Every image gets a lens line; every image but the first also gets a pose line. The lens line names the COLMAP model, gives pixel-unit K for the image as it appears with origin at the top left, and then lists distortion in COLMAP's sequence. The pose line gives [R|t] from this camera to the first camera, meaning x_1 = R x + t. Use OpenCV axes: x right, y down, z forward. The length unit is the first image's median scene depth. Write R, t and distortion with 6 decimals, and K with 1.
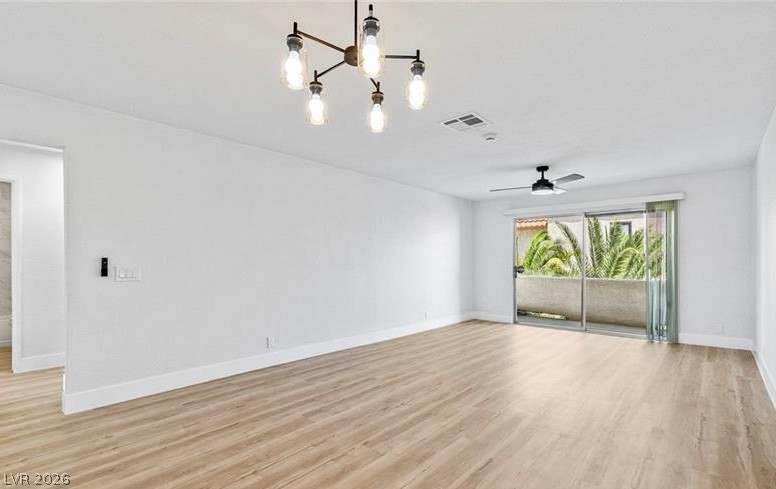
lens RADIAL K [[360.1, 0, 393.5], [0, 360.1, 262.2], [0, 0, 1]] dist [-0.000797, 0.000163]
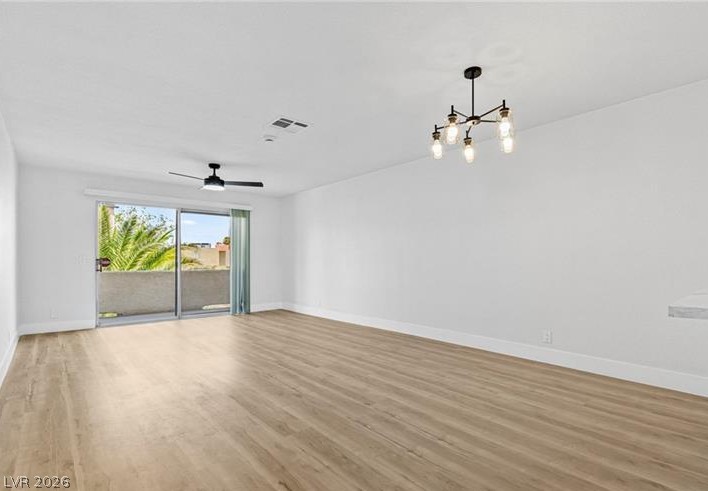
lens RADIAL K [[353.6, 0, 364.5], [0, 353.6, 261.2], [0, 0, 1]] dist [0.000257, -0.000217]
pose [[0.127132, -0.003615, 0.991879, -0.523369], [-0.000398, 0.999993, 0.003695, 0.018466], [-0.991886, -0.000865, 0.127130, 0.379330]]
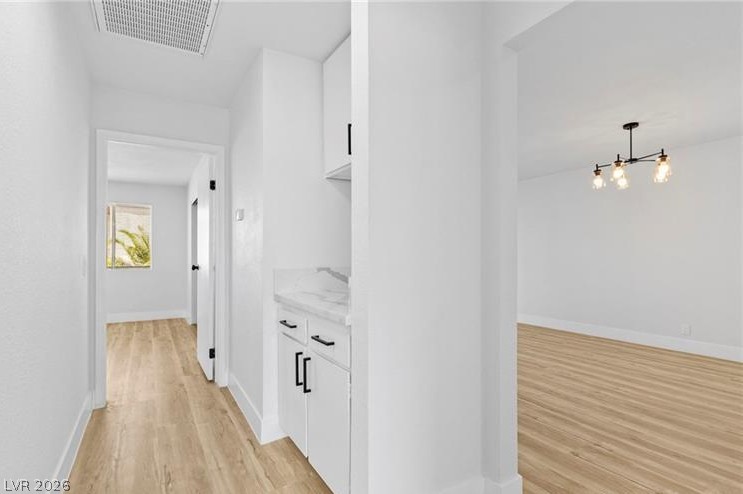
lens RADIAL K [[357.8, 0, 347.2], [0, 357.8, 256.5], [0, 0, 1]] dist [0.001992, 0.001919]
pose [[0.332582, 0.003549, 0.943068, -0.819670], [-0.006743, 0.999976, -0.001385, 0.007379], [-0.943050, -0.005899, 0.332598, 0.565946]]
